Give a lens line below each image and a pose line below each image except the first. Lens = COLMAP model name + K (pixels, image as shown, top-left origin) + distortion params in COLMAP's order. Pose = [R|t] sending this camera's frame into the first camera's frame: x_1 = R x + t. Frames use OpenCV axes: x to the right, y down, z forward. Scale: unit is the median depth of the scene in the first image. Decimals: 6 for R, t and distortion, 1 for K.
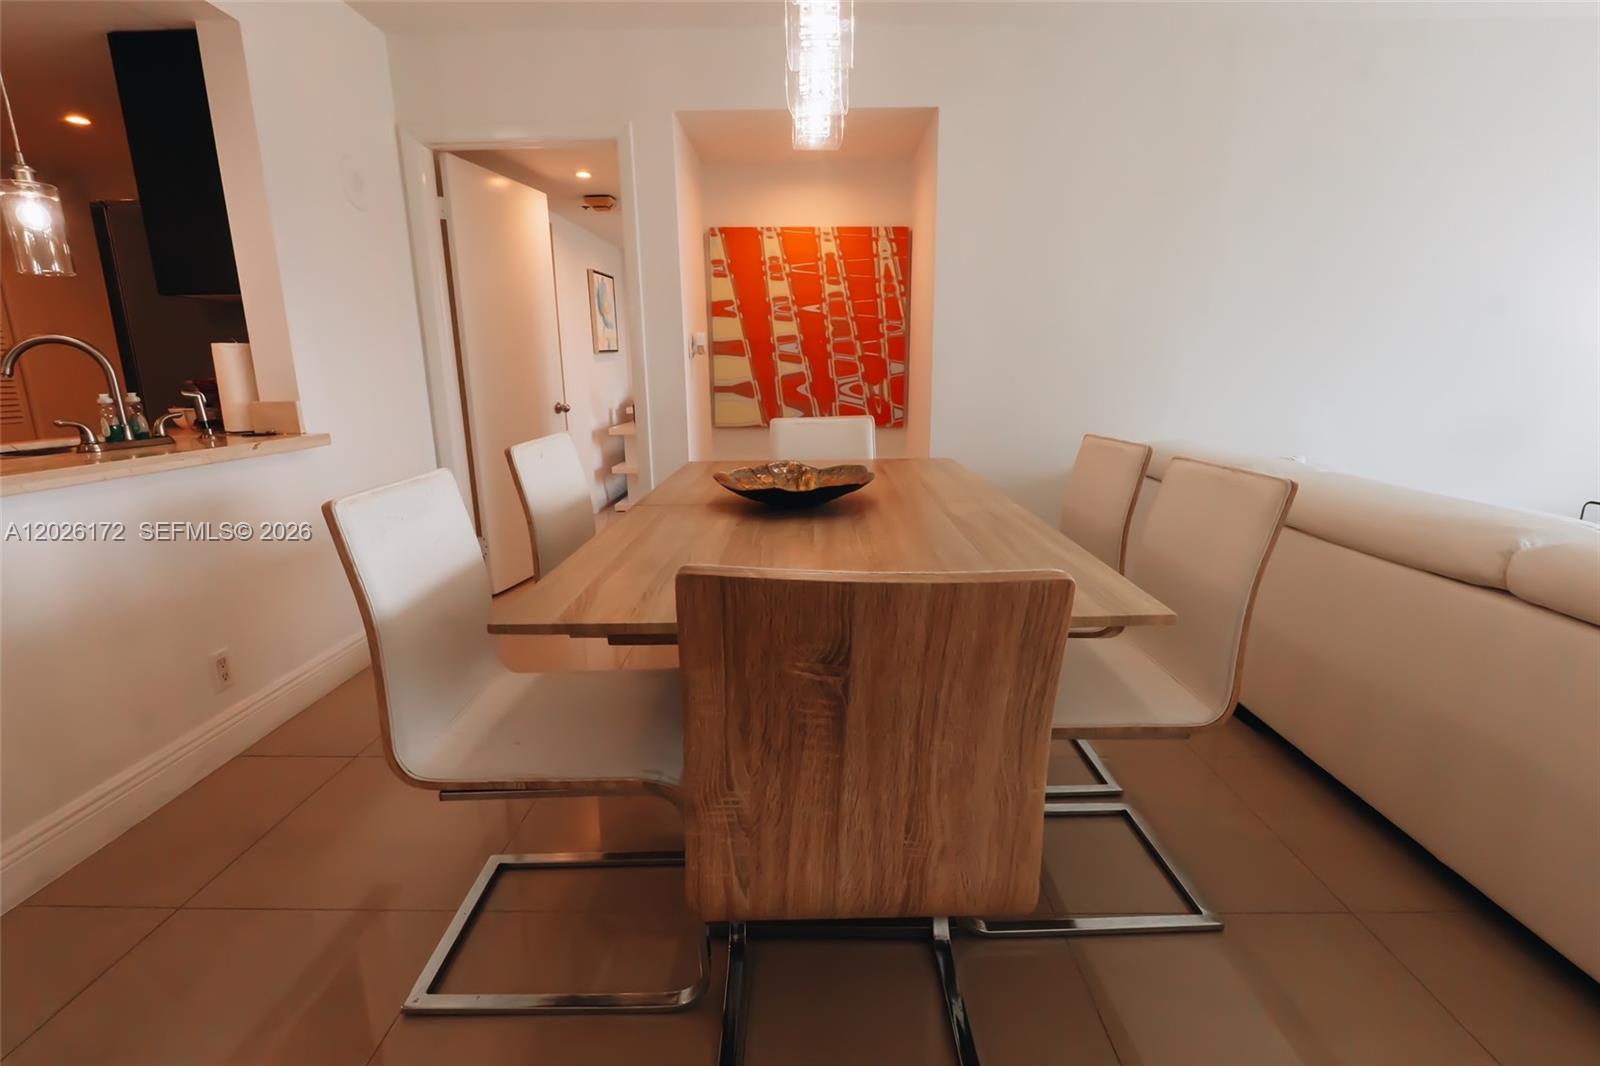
lens RADIAL K [[723.8, 0, 802.2], [0, 723.8, 526.7], [0, 0, 1]] dist [-0.013496, 0.002583]
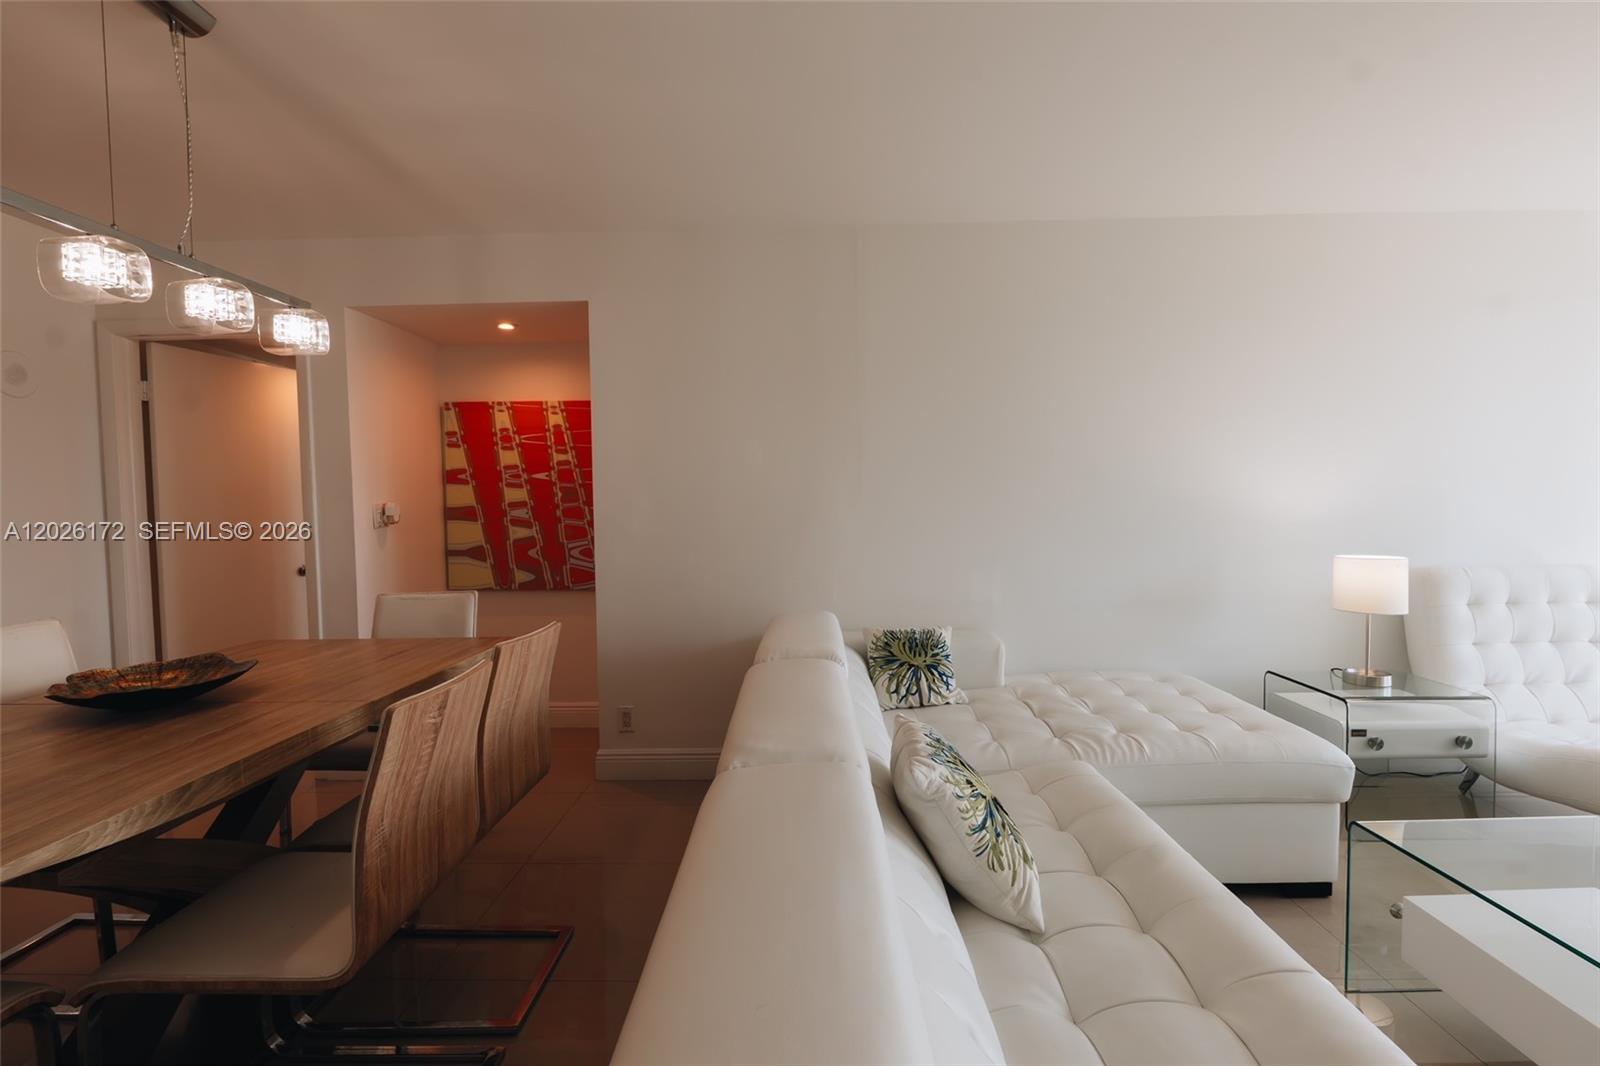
lens RADIAL K [[723.8, 0, 798.1], [0, 723.8, 531.4], [0, 0, 1]] dist [-0.013496, 0.002583]
pose [[0.999939, -0.004107, -0.010228, 0.390092], [0.002134, 0.982561, -0.185926, -0.031391], [0.010813, 0.185893, 0.982510, 0.004863]]
